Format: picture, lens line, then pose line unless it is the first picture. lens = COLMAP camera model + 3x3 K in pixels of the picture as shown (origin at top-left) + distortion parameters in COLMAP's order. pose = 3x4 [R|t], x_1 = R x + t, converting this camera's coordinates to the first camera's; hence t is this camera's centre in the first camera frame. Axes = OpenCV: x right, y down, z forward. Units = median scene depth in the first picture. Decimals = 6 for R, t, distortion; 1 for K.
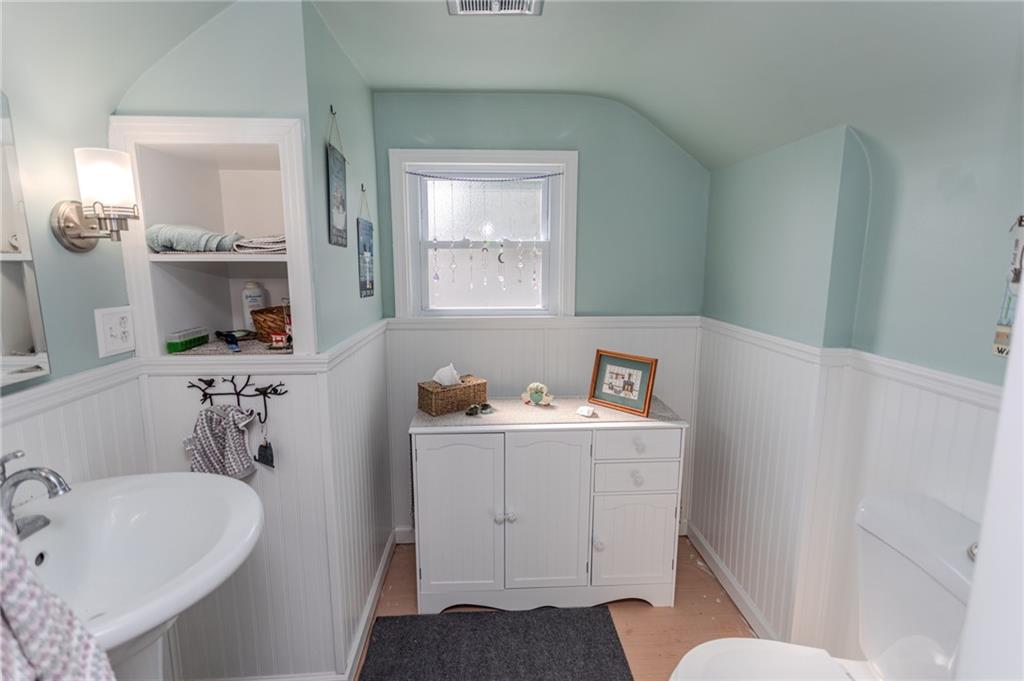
lens RADIAL K [[497.3, 0, 518.7], [0, 497.3, 334.5], [0, 0, 1]] dist [-0.000160, -0.000024]
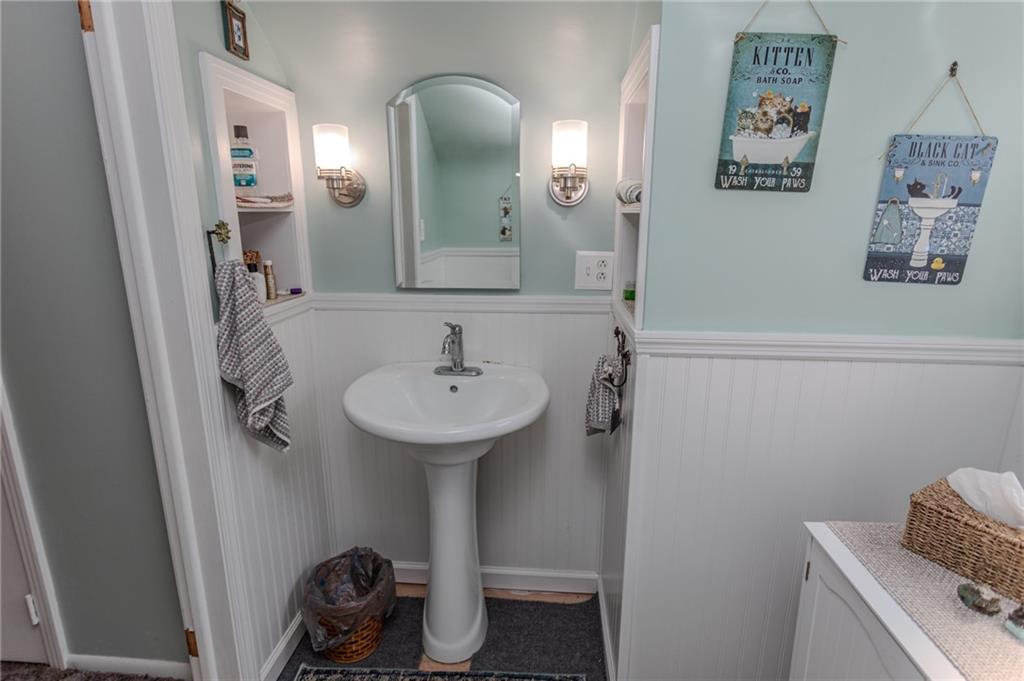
lens RADIAL K [[497.3, 0, 518.7], [0, 497.3, 334.5], [0, 0, 1]] dist [-0.000160, -0.000024]
pose [[-0.133748, 0.223909, -0.965389, 0.434628], [-0.162743, 0.955954, 0.244267, -0.126353], [0.977561, 0.189781, -0.091418, 0.955277]]
